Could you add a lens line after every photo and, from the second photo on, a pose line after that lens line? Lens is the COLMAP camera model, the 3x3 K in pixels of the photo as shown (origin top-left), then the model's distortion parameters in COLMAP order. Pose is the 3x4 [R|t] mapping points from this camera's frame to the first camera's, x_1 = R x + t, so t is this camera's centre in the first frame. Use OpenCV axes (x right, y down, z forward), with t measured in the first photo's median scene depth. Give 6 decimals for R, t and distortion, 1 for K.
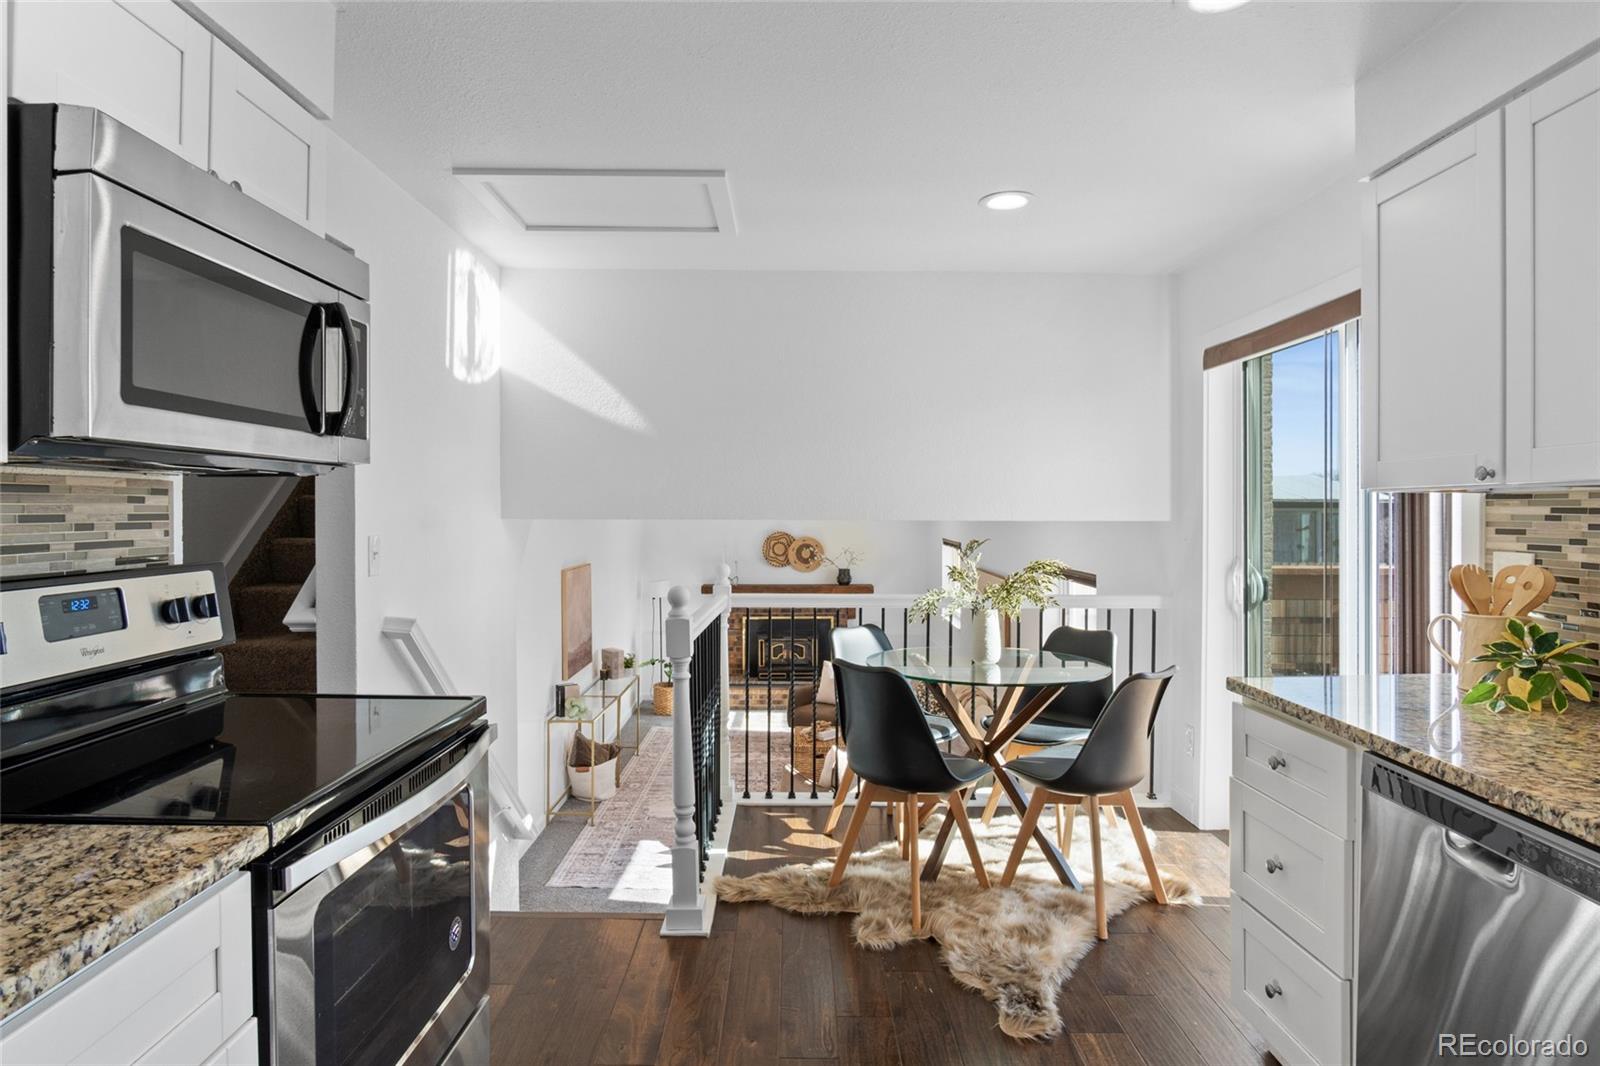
lens RADIAL K [[871.5, 0, 800.0], [0, 871.5, 504.6], [0, 0, 1]] dist [-0.032144, 0.008534]
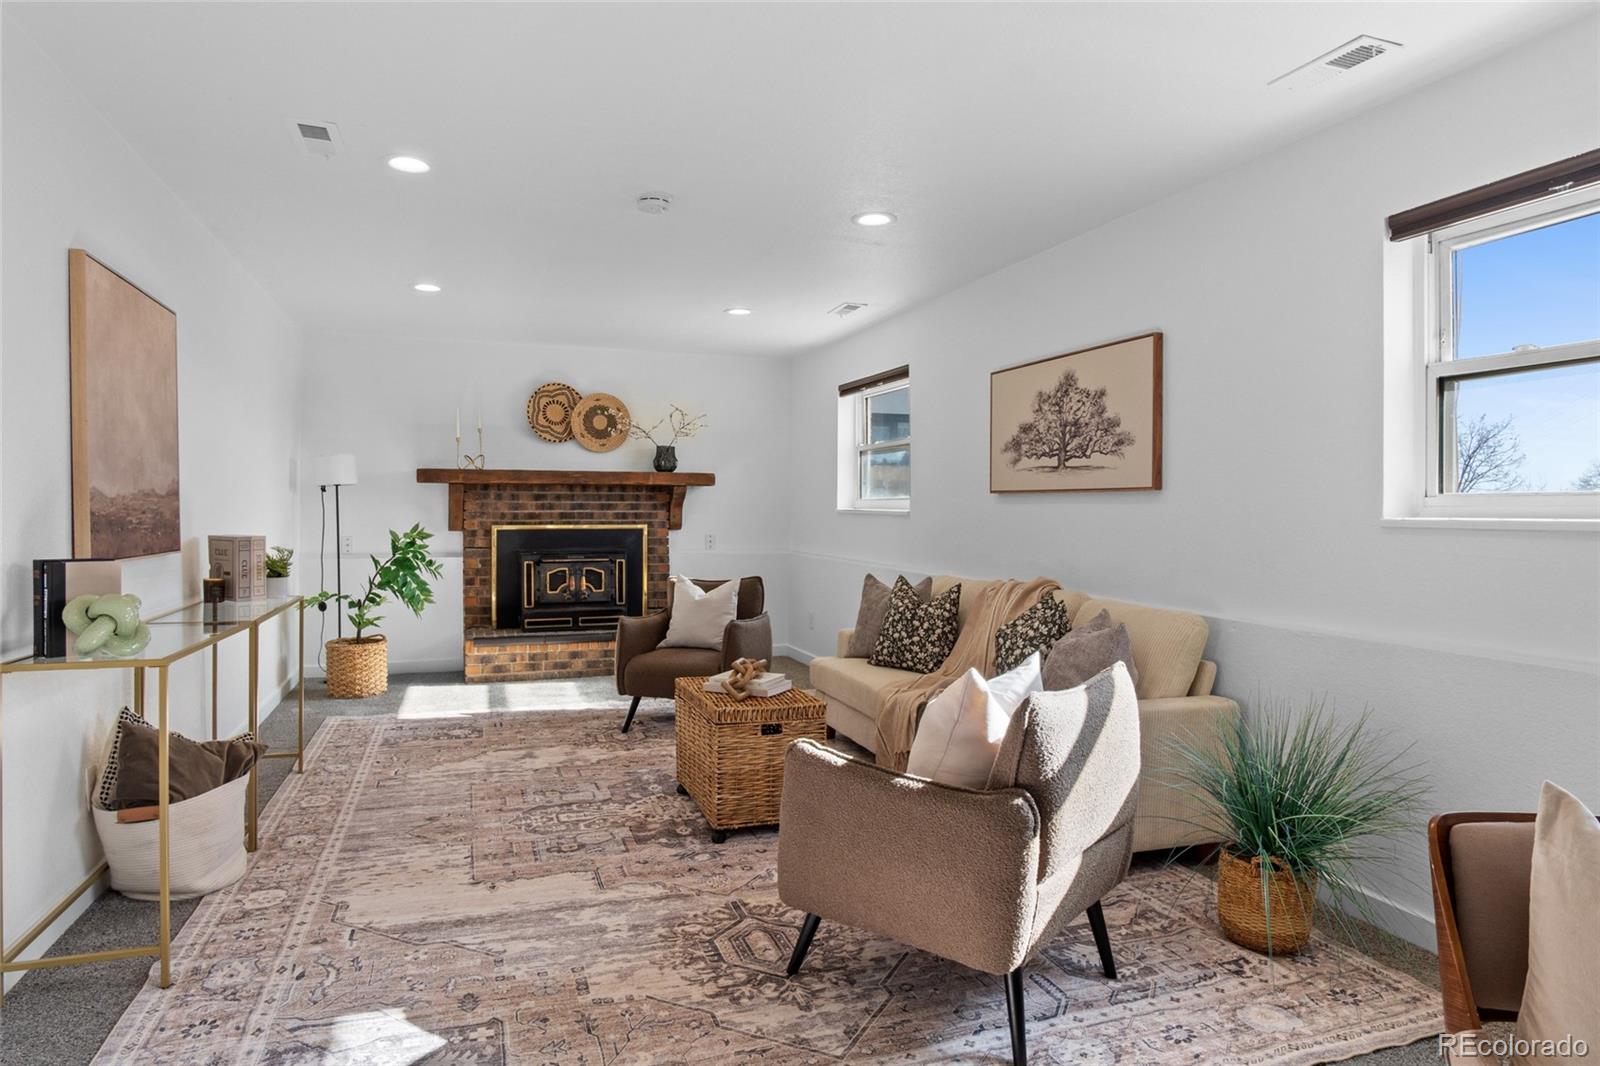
lens RADIAL K [[908.4, 0, 780.4], [0, 908.4, 525.3], [0, 0, 1]] dist [-0.021282, 0.001714]
pose [[0.947044, -0.000553, 0.321103, -0.106546], [-0.007133, 0.999716, 0.022758, 0.155963], [-0.321024, -0.023844, 0.946771, 0.503855]]
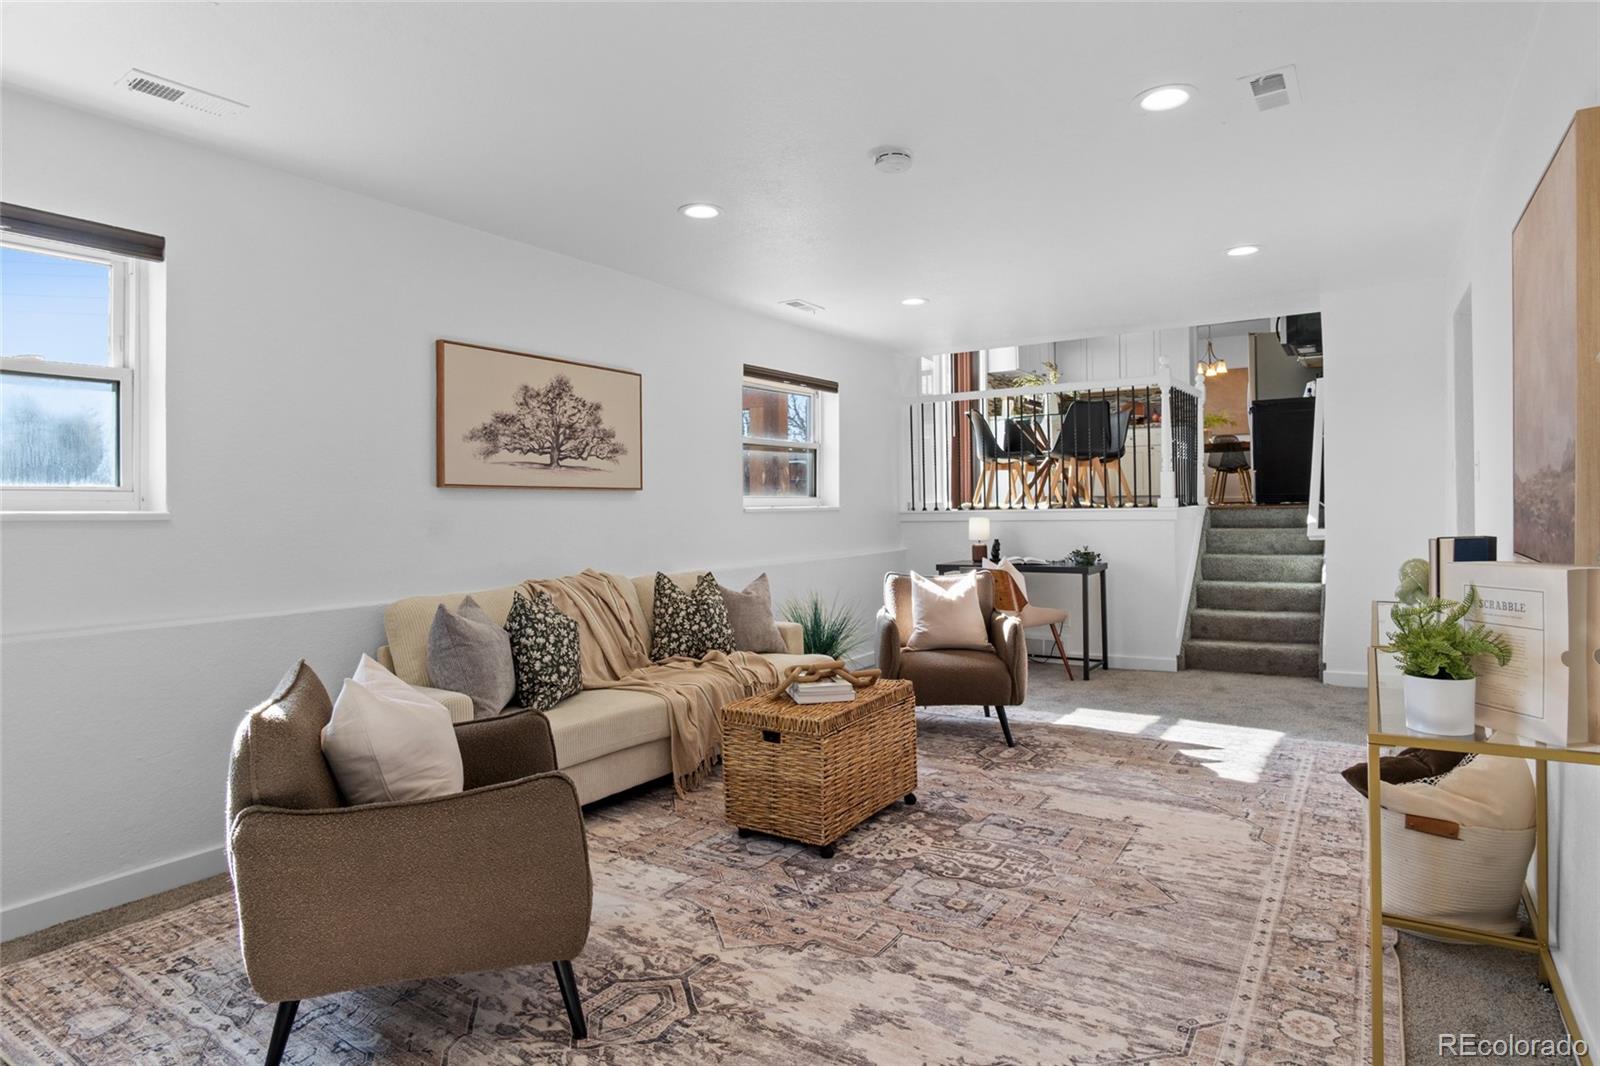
lens RADIAL K [[871.5, 0, 800.0], [0, 871.5, 504.6], [0, 0, 1]] dist [-0.032144, 0.008534]
pose [[-0.827763, 0.011868, 0.560952, -0.199195], [0.009697, 0.999930, -0.006845, 0.161779], [-0.560994, -0.000227, -0.827820, 1.272964]]
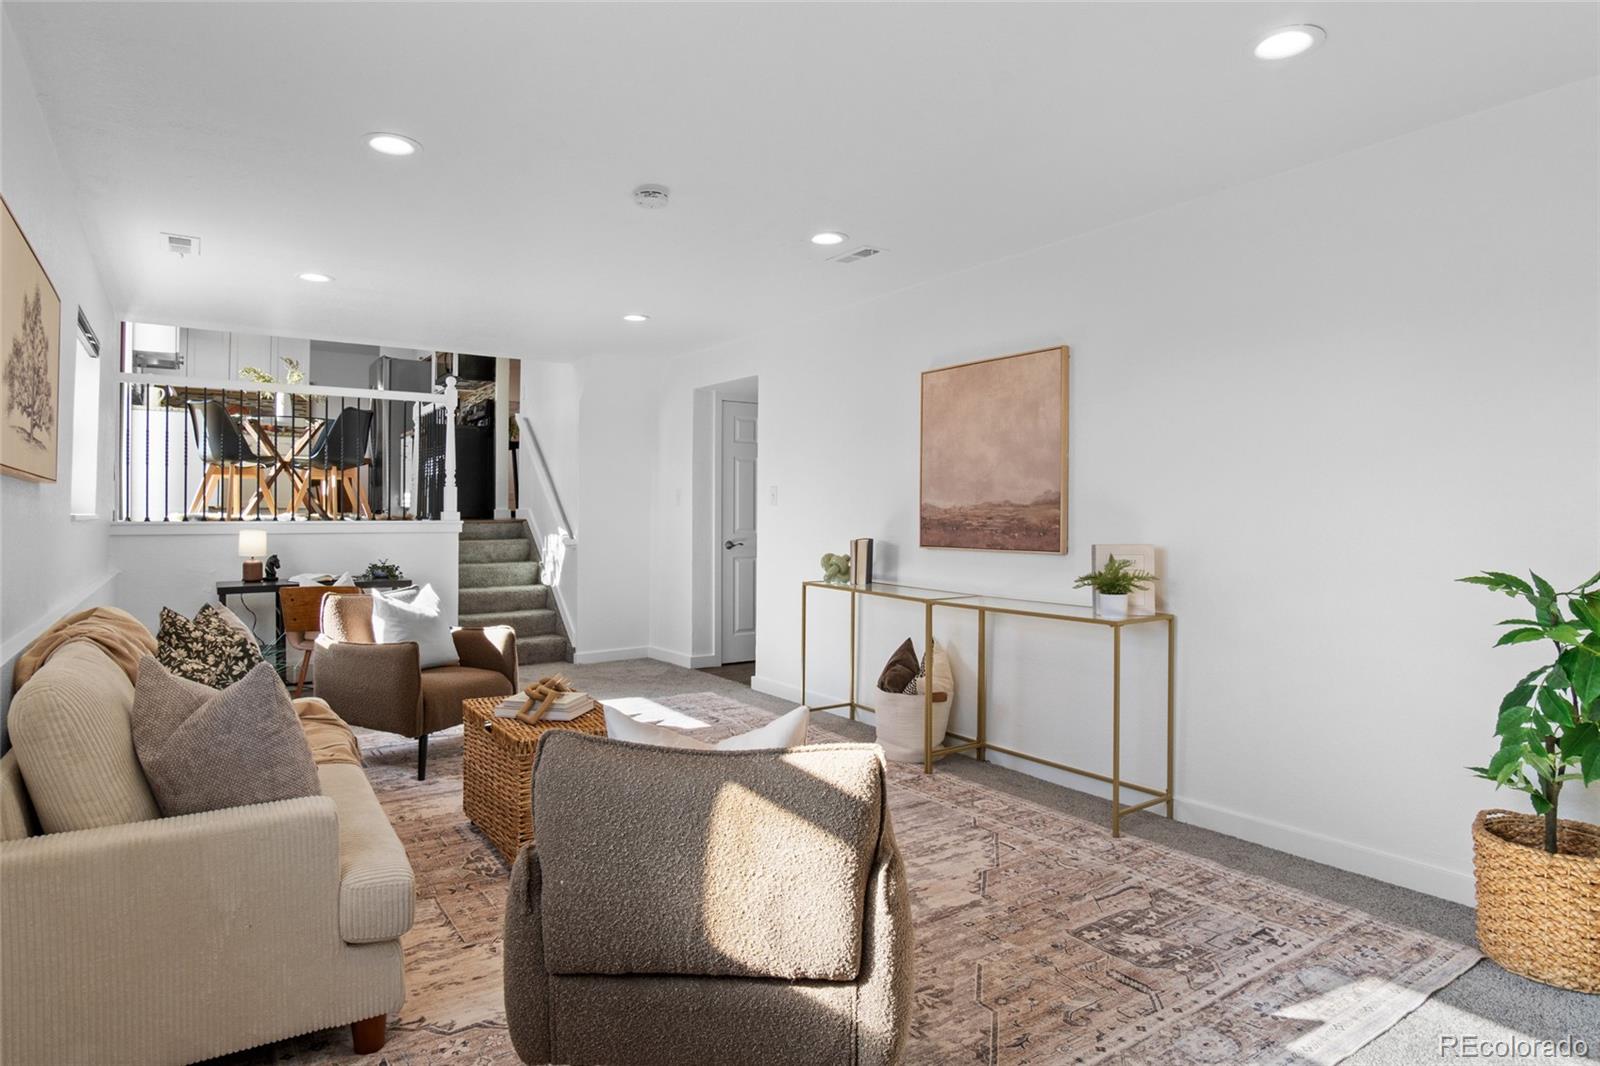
lens RADIAL K [[905.7, 0, 748.2], [0, 905.7, 504.0], [0, 0, 1]] dist [-0.023323, 0.000606]
pose [[-0.849580, -0.010104, -0.527363, 0.160571], [0.000327, 0.999806, -0.019683, 0.163114], [0.527459, -0.016894, -0.849412, 1.322364]]
